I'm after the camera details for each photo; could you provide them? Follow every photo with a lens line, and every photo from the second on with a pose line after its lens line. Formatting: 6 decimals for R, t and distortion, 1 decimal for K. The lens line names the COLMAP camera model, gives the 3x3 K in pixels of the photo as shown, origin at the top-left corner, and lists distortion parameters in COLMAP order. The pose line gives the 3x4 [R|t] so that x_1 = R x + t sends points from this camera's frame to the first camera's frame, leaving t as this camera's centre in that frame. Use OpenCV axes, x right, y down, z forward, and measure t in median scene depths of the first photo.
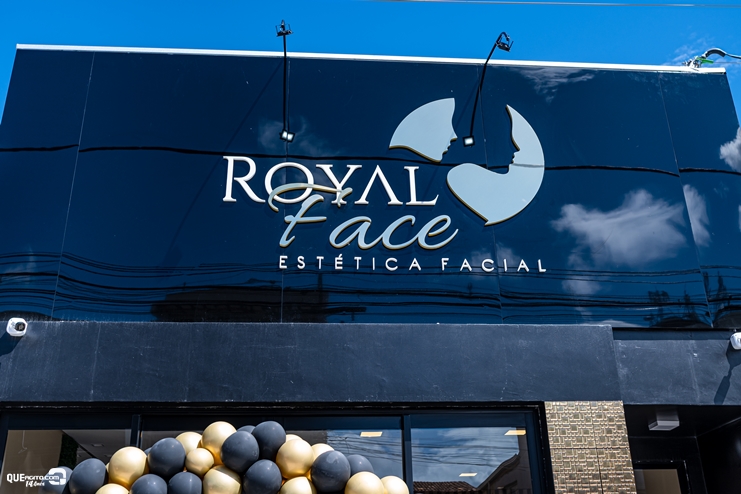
lens RADIAL K [[788.2, 0, 370.5], [0, 788.2, 247.0], [0, 0, 1]] dist [-0.035073, 0.008149]
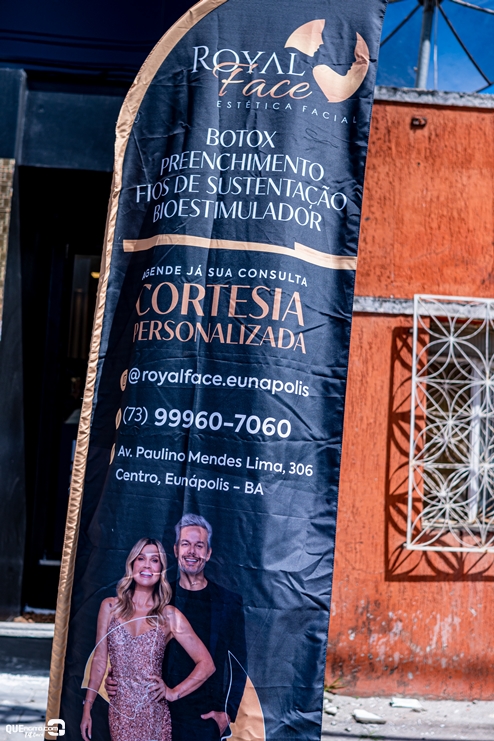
lens RADIAL K [[788.2, 0, 228.9], [0, 788.2, 368.8], [0, 0, 1]] dist [-0.035073, 0.008149]
pose [[0.997505, 0.070033, -0.008855, 0.534023], [-0.062405, 0.933501, 0.353102, 0.085905], [0.032995, -0.351669, 0.935543, 0.118773]]
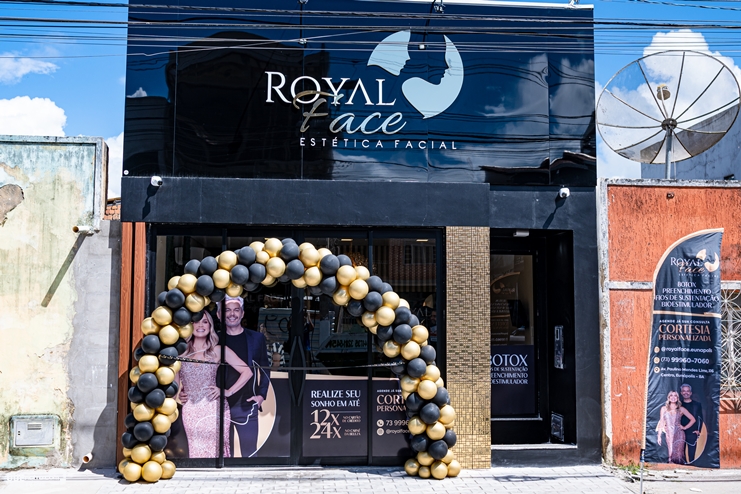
lens RADIAL K [[788.2, 0, 370.5], [0, 788.2, 247.0], [0, 0, 1]] dist [-0.035073, 0.008149]
pose [[0.999388, 0.028385, 0.020435, 0.008580], [-0.033683, 0.938458, 0.343747, -0.348973], [-0.009420, -0.344225, 0.938840, -0.671062]]
